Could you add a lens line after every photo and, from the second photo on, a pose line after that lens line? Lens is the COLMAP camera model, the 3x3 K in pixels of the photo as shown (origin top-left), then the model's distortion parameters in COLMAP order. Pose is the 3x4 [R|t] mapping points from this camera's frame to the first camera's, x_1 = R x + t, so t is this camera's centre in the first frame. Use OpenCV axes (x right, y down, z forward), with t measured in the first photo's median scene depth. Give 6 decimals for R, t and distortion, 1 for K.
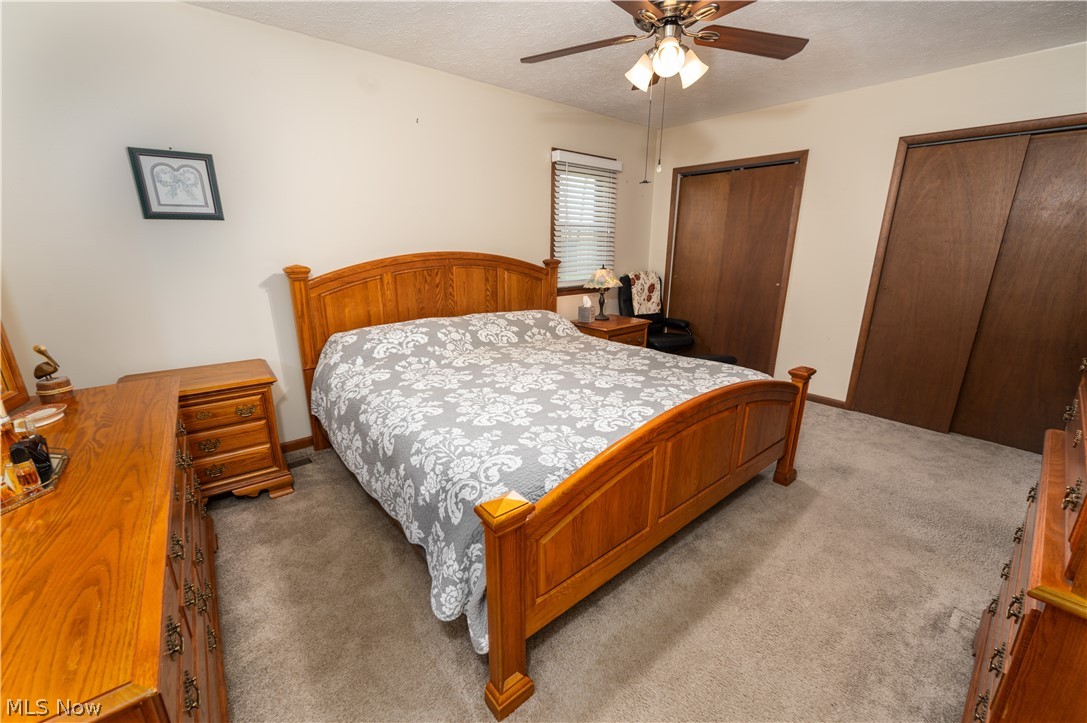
lens RADIAL K [[436.2, 0, 540.6], [0, 436.2, 363.5], [0, 0, 1]] dist [0.000363, -0.000045]
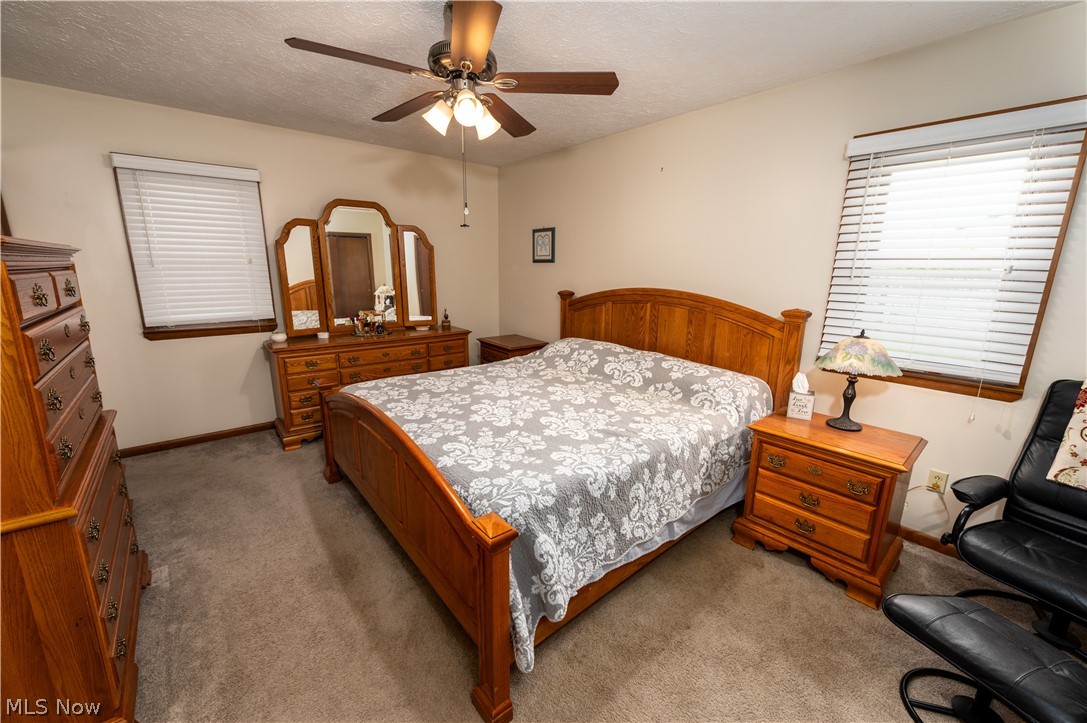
lens RADIAL K [[436.2, 0, 540.6], [0, 436.2, 363.5], [0, 0, 1]] dist [0.000363, -0.000045]
pose [[-0.019200, 0.214170, -0.976608, 1.144960], [-0.283410, 0.935557, 0.210740, -0.318133], [0.958807, 0.280827, 0.042736, 1.036307]]
